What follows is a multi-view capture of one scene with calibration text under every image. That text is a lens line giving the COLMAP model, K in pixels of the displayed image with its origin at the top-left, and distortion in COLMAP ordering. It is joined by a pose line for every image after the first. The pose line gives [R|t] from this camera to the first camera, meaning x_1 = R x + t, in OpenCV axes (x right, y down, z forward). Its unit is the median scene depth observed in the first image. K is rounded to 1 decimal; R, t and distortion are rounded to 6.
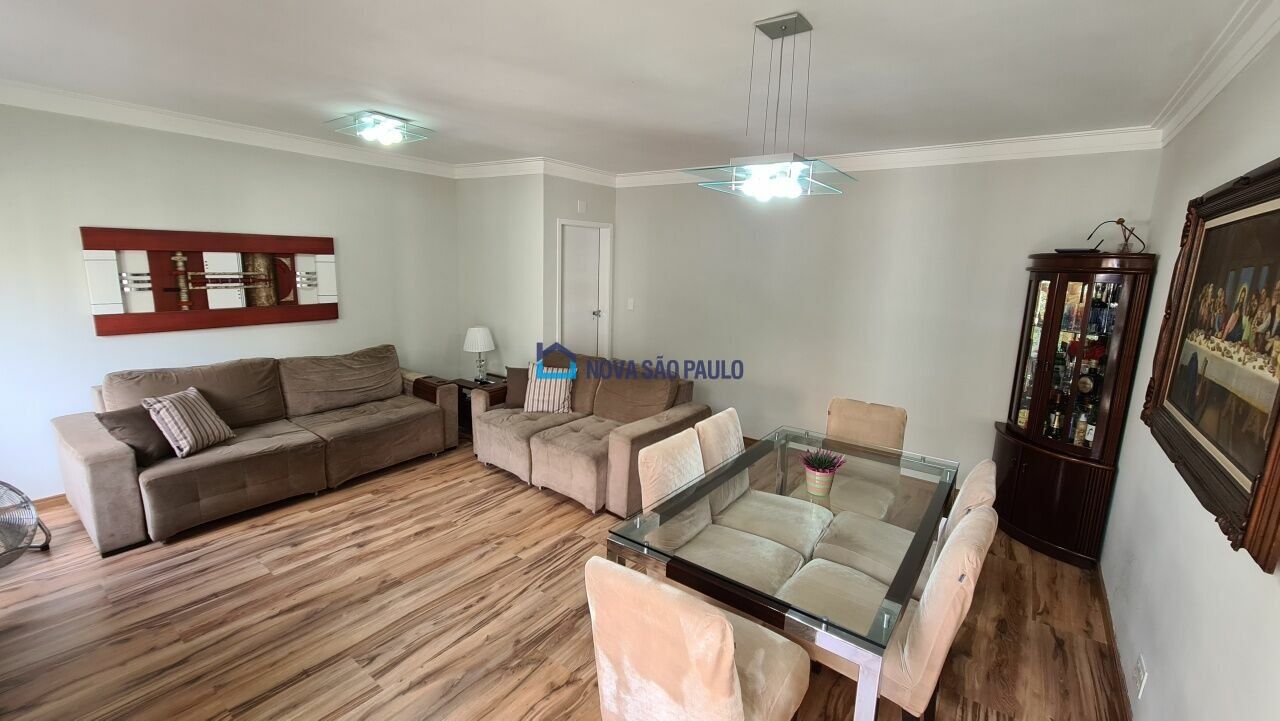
lens RADIAL K [[526.1, 0, 642.0], [0, 526.1, 354.4], [0, 0, 1]] dist [-0.001266, -0.000094]
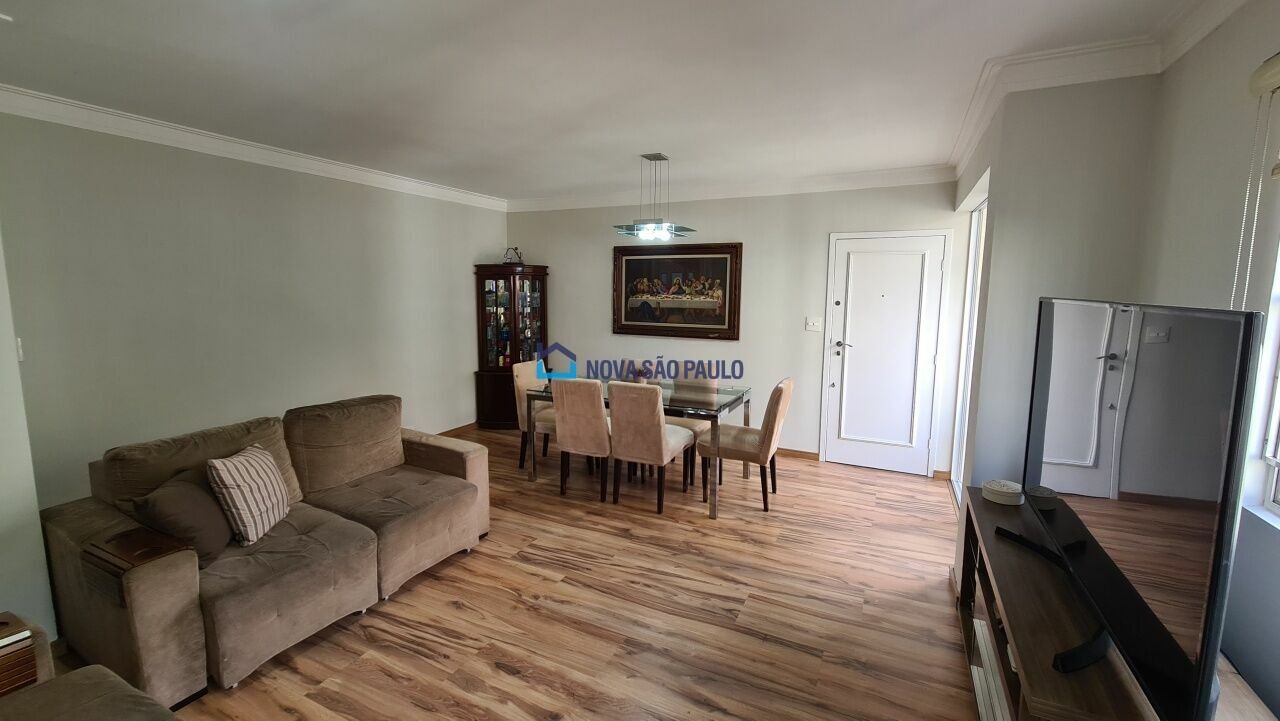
lens RADIAL K [[526.1, 0, 642.0], [0, 526.1, 354.4], [0, 0, 1]] dist [-0.001266, -0.000094]
pose [[-0.190484, -0.157108, 0.969037, -1.255709], [0.159983, 0.968947, 0.188541, -0.185977], [-0.968567, 0.190944, -0.159434, 1.045085]]
